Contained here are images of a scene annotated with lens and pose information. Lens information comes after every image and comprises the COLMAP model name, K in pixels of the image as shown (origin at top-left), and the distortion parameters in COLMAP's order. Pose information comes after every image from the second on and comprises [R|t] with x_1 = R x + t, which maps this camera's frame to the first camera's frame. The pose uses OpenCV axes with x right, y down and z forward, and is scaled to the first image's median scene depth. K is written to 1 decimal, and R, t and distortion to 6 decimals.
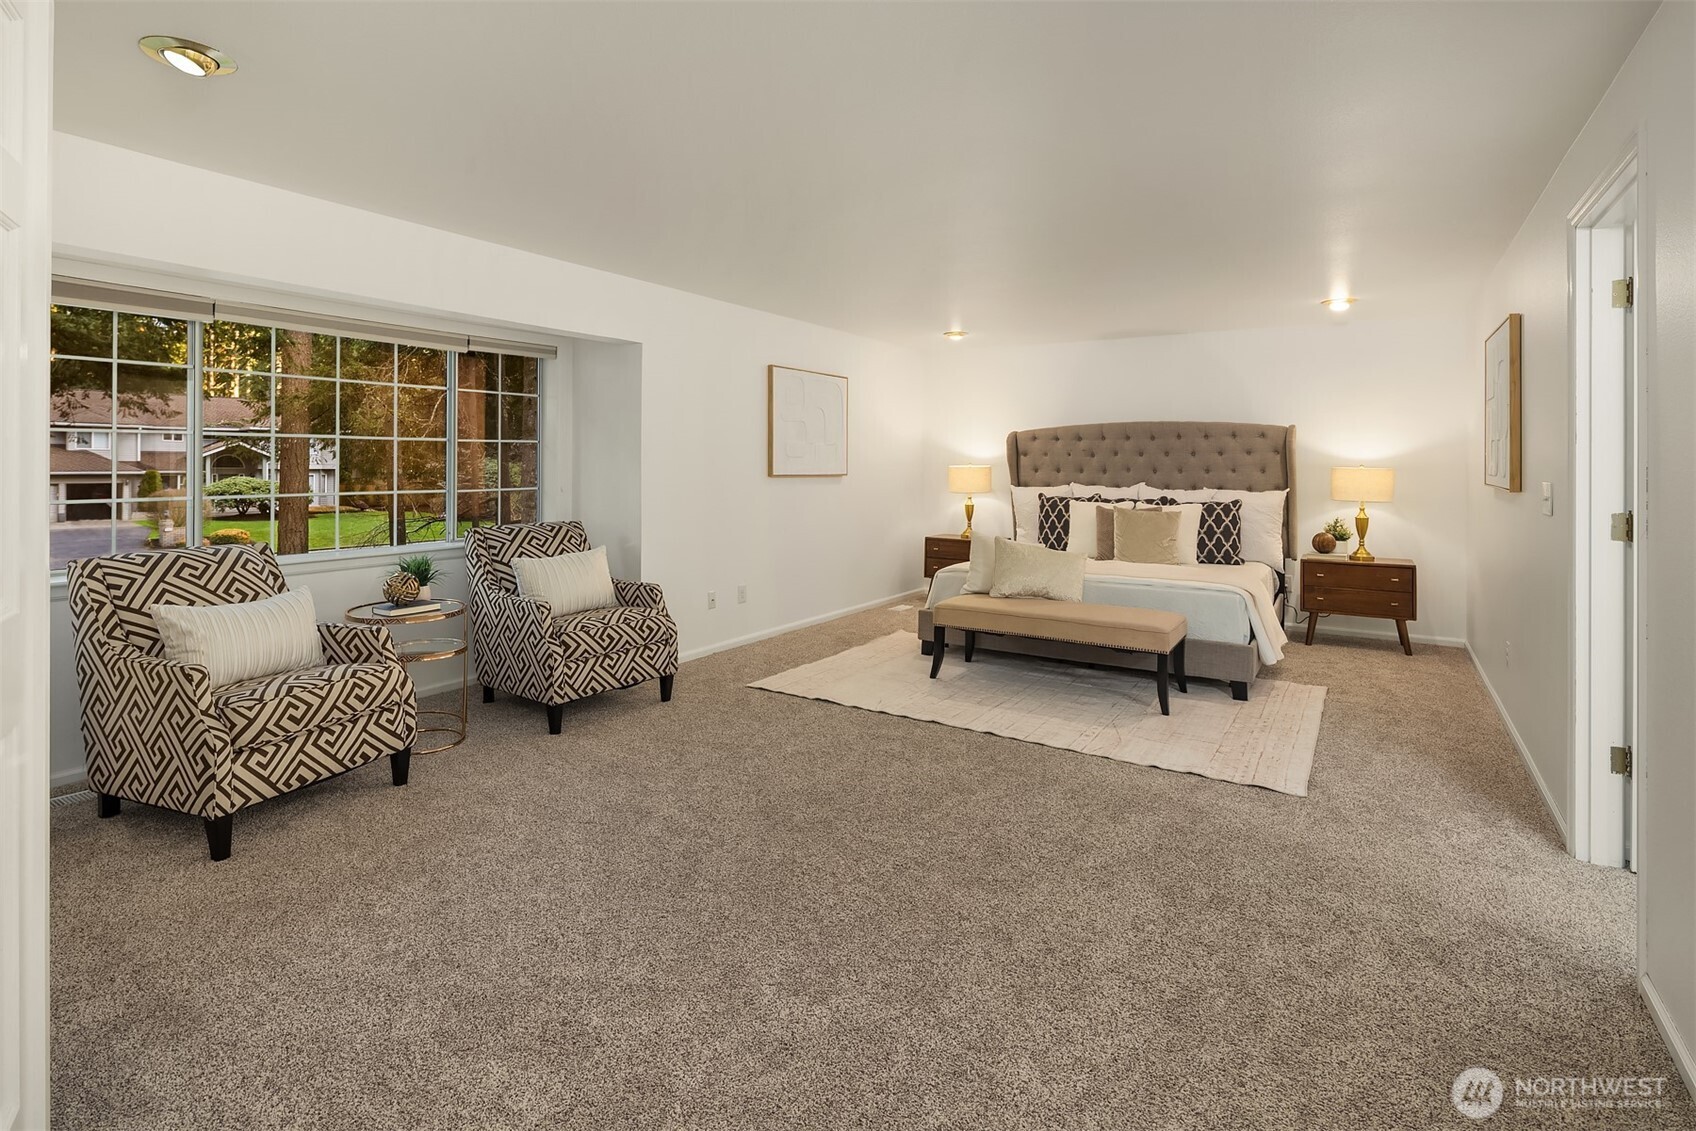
lens RADIAL K [[858.9, 0, 845.1], [0, 858.9, 478.7], [0, 0, 1]] dist [-0.001660, -0.001516]
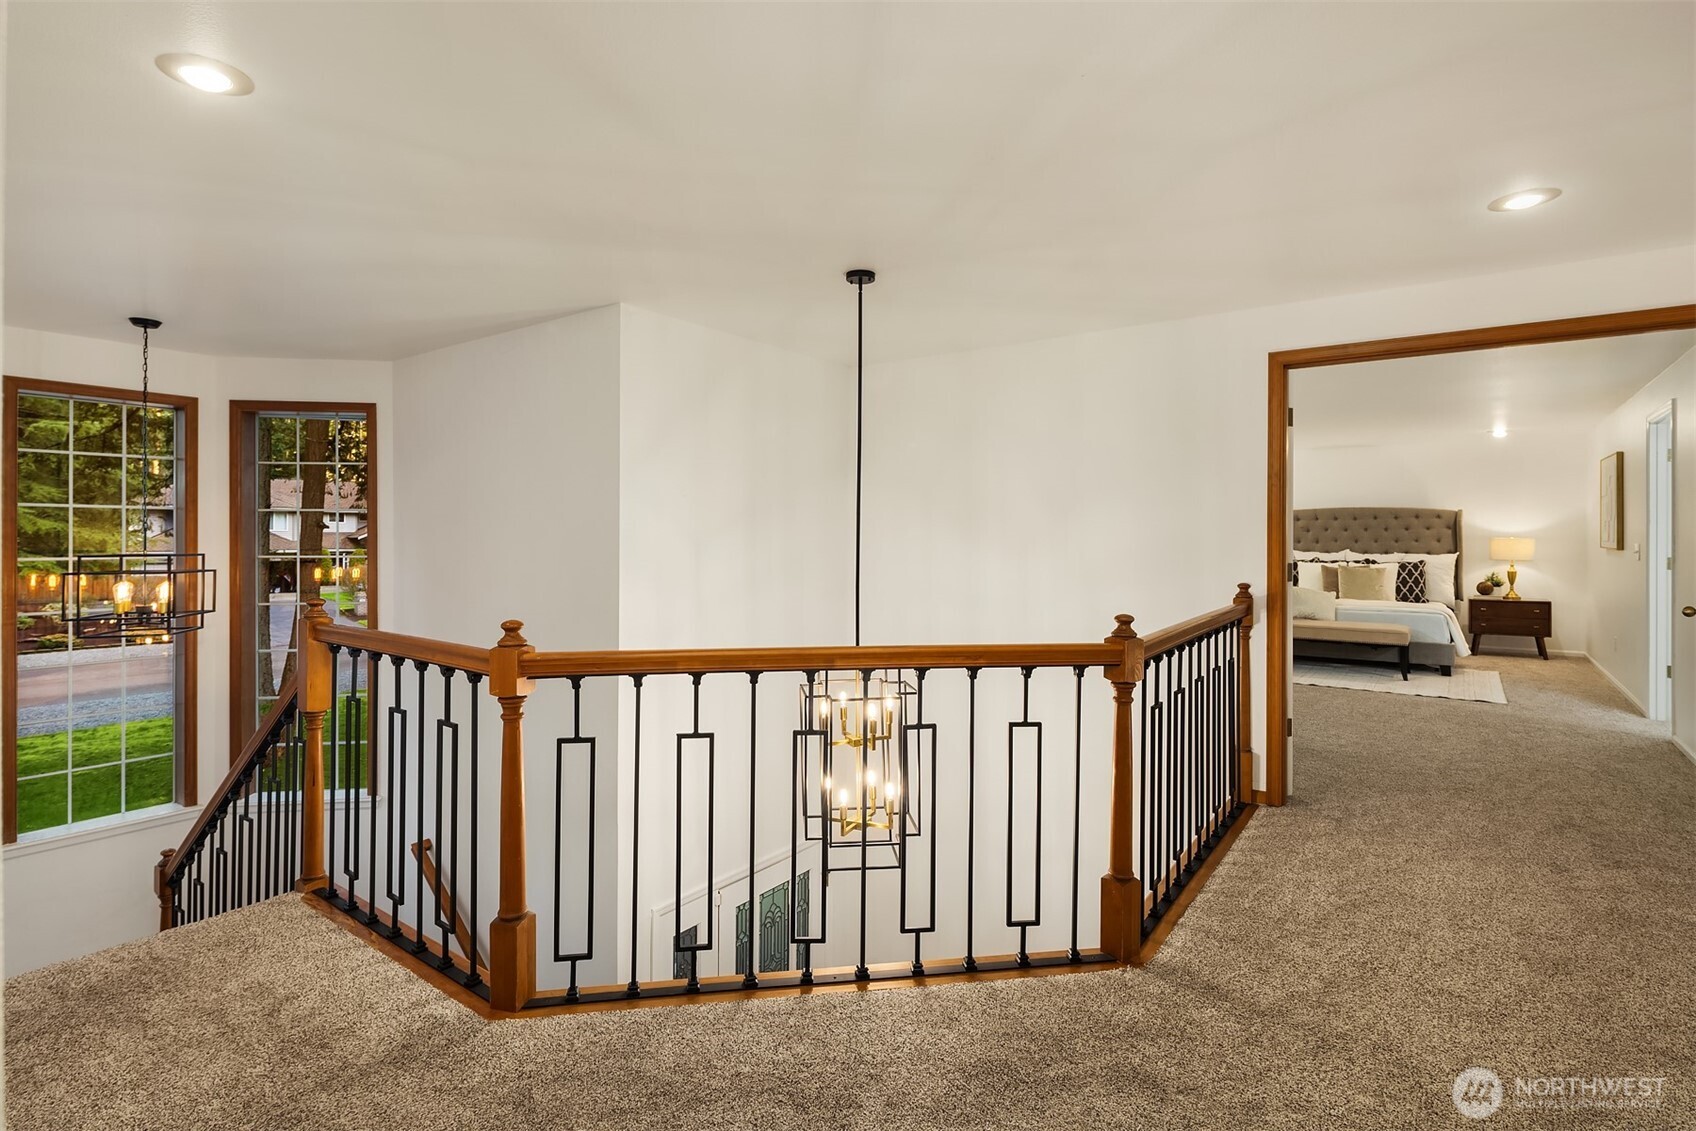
lens RADIAL K [[858.9, 0, 843.8], [0, 858.9, 557.6], [0, 0, 1]] dist [-0.001660, -0.001516]
pose [[0.997289, -0.003969, -0.073481, -0.445733], [0.004199, 0.999987, 0.002975, 0.011865], [0.073468, -0.003276, 0.997292, -0.573045]]
